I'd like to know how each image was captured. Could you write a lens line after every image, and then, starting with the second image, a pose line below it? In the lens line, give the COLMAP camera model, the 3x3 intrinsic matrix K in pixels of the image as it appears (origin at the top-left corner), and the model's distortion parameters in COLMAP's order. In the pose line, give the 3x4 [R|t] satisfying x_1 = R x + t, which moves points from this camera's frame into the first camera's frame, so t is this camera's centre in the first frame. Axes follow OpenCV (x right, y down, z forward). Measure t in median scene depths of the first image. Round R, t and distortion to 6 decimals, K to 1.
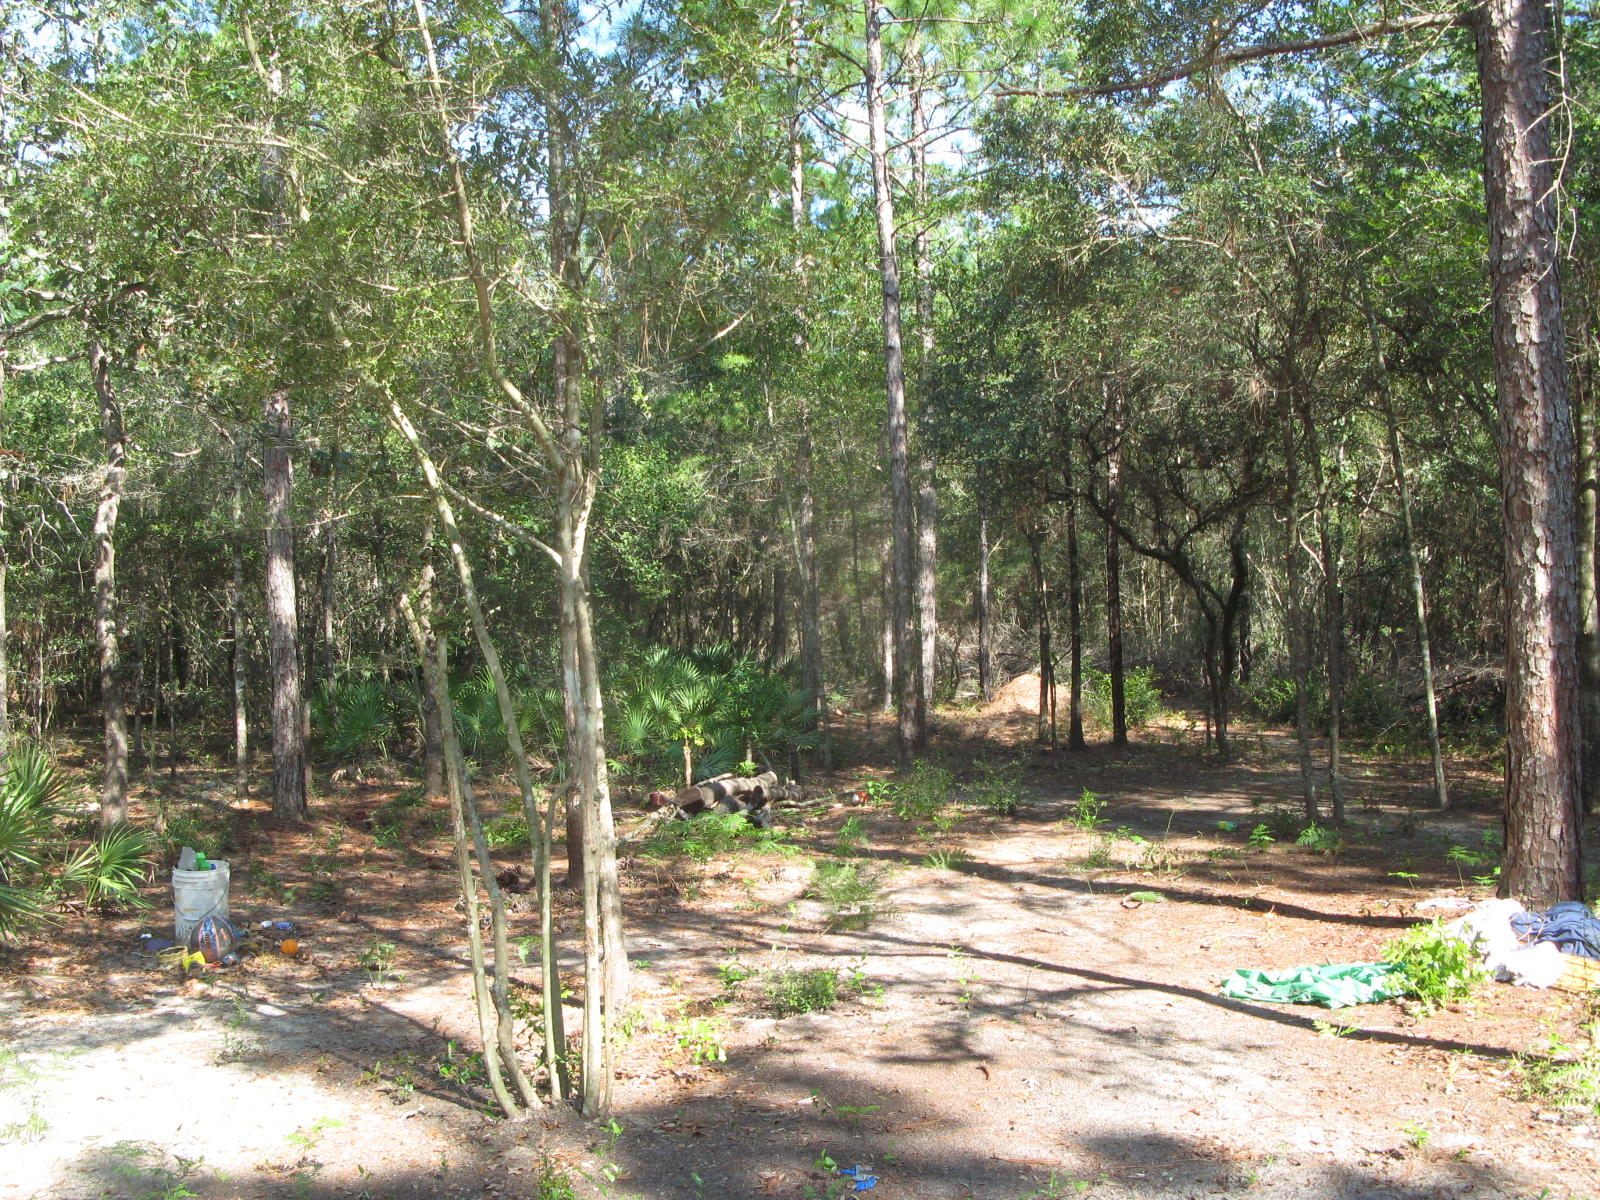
lens RADIAL K [[1641.1, 0, 800.0], [0, 1641.1, 600.0], [0, 0, 1]] dist [-0.199355, 0.265862]
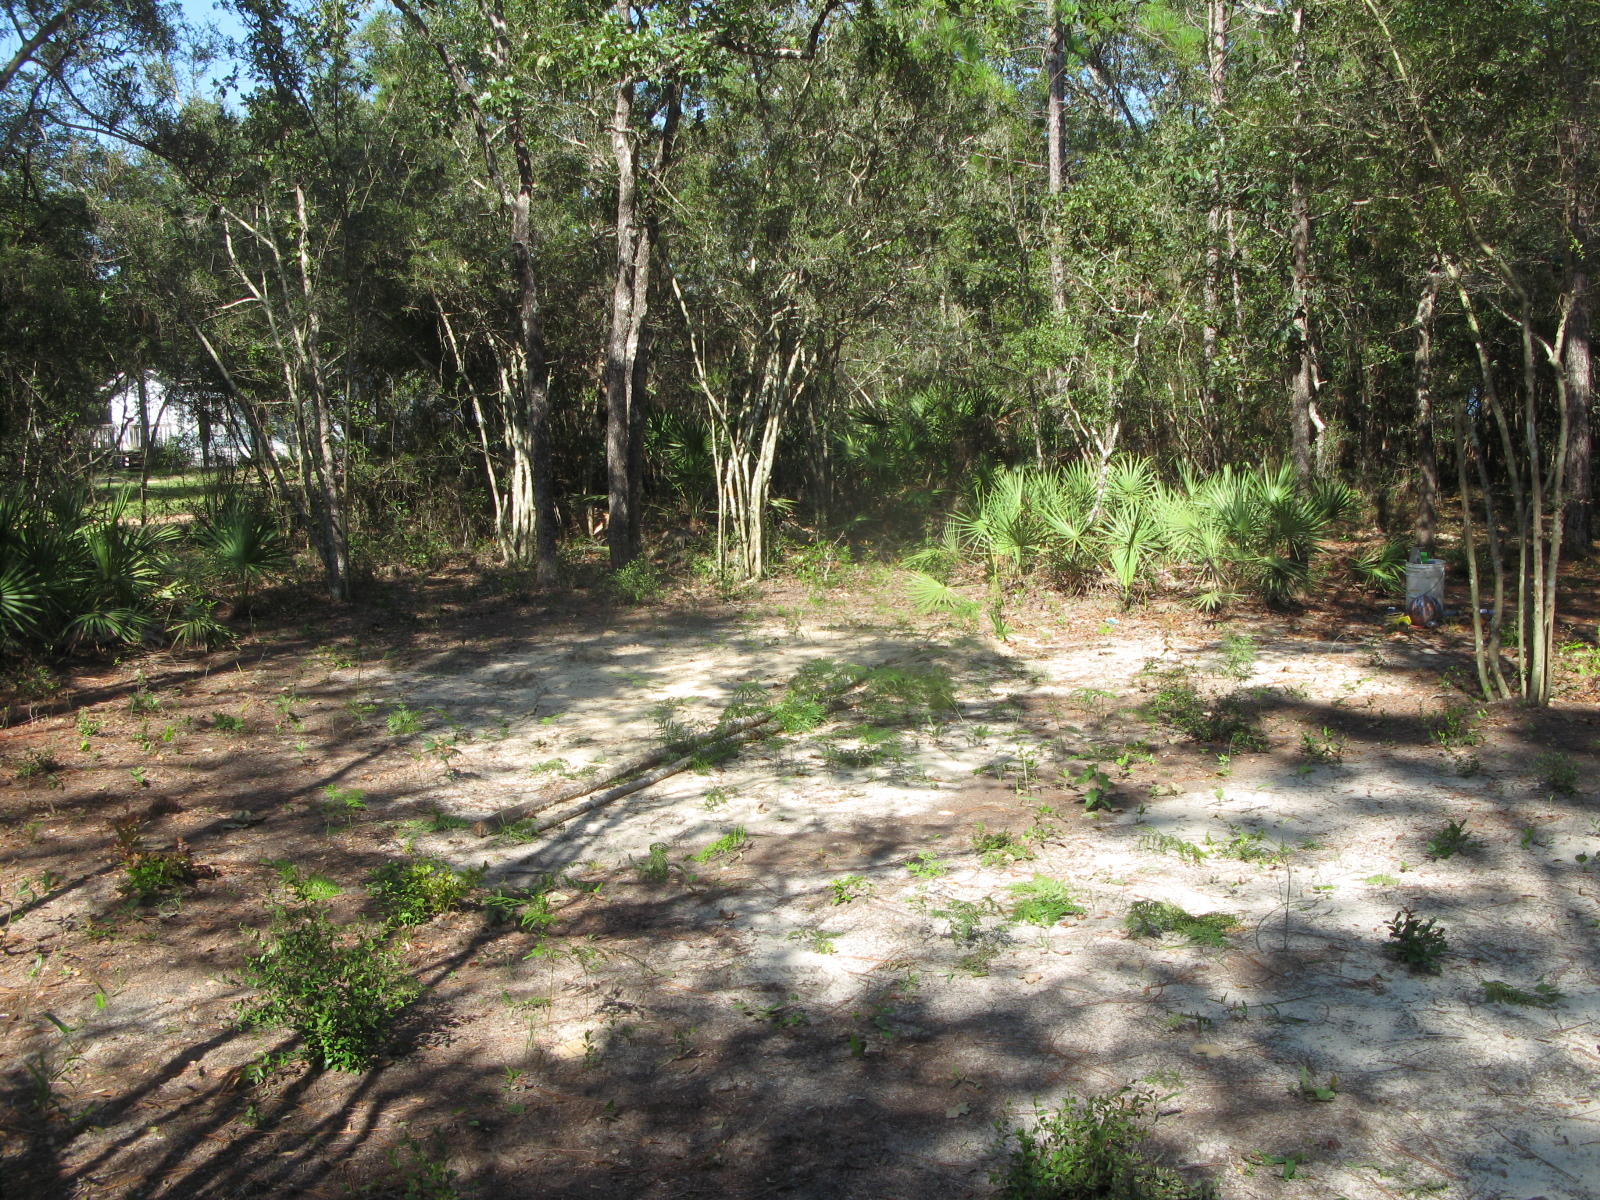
lens RADIAL K [[1641.1, 0, 800.0], [0, 1641.1, 600.0], [0, 0, 1]] dist [-0.199355, 0.265862]
pose [[0.622419, 0.097701, -0.776562, 0.296374], [0.015550, 0.990439, 0.137073, -0.004134], [0.782530, -0.097393, 0.614949, -0.245603]]
